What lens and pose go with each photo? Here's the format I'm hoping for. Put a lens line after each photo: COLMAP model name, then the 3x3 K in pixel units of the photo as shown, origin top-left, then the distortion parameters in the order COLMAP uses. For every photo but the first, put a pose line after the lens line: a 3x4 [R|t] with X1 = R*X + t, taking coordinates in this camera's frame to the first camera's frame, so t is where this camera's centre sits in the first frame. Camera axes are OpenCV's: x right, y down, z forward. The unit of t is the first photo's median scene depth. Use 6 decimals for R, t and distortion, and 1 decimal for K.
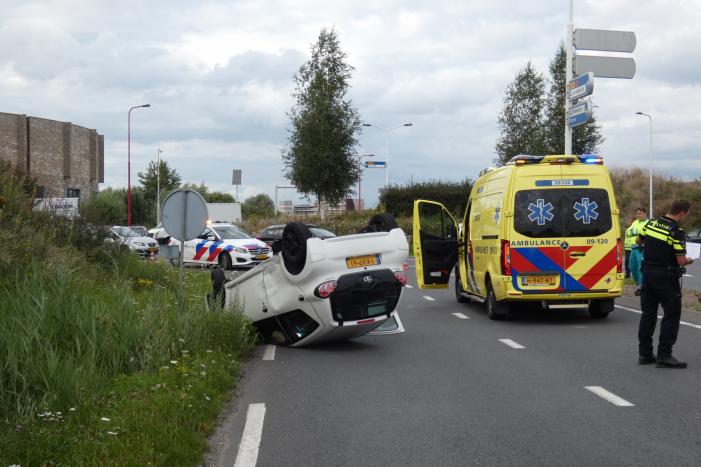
lens RADIAL K [[982.9, 0, 357.8], [0, 982.9, 248.5], [0, 0, 1]] dist [0.047790, -0.050137]
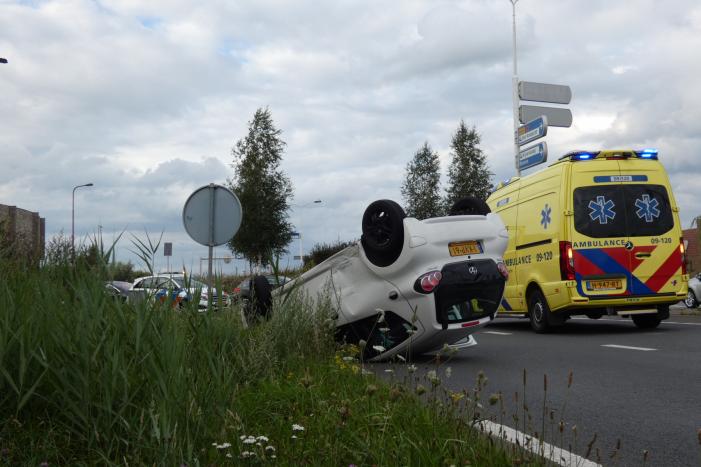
lens RADIAL K [[766.1, 0, 347.0], [0, 766.1, 242.3], [0, 0, 1]] dist [-0.010607, 0.003047]
pose [[0.989661, -0.017892, 0.142303, -0.151676], [0.032677, 0.994222, -0.102253, 0.058090], [-0.139651, 0.105846, 0.984527, 0.331739]]
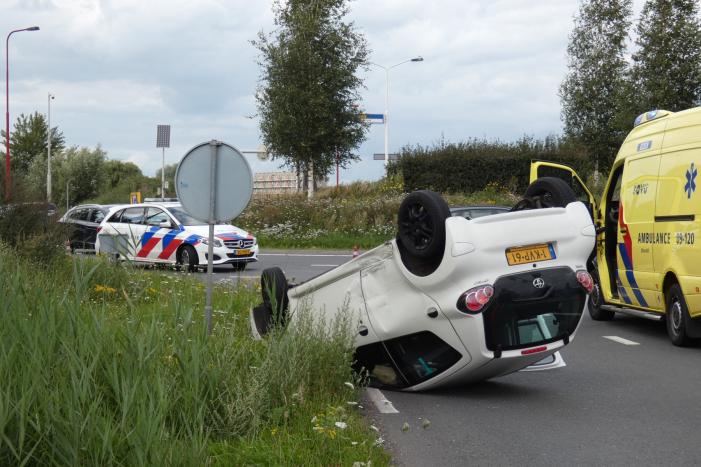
lens RADIAL K [[1394.9, 0, 351.0], [0, 1394.9, 223.1], [0, 0, 1]] dist [0.432727, -4.280157]
pose [[0.999068, -0.001013, 0.043147, -0.123919], [0.001630, 0.999897, -0.014263, 0.004832], [-0.043128, 0.014320, 0.998967, 0.093993]]
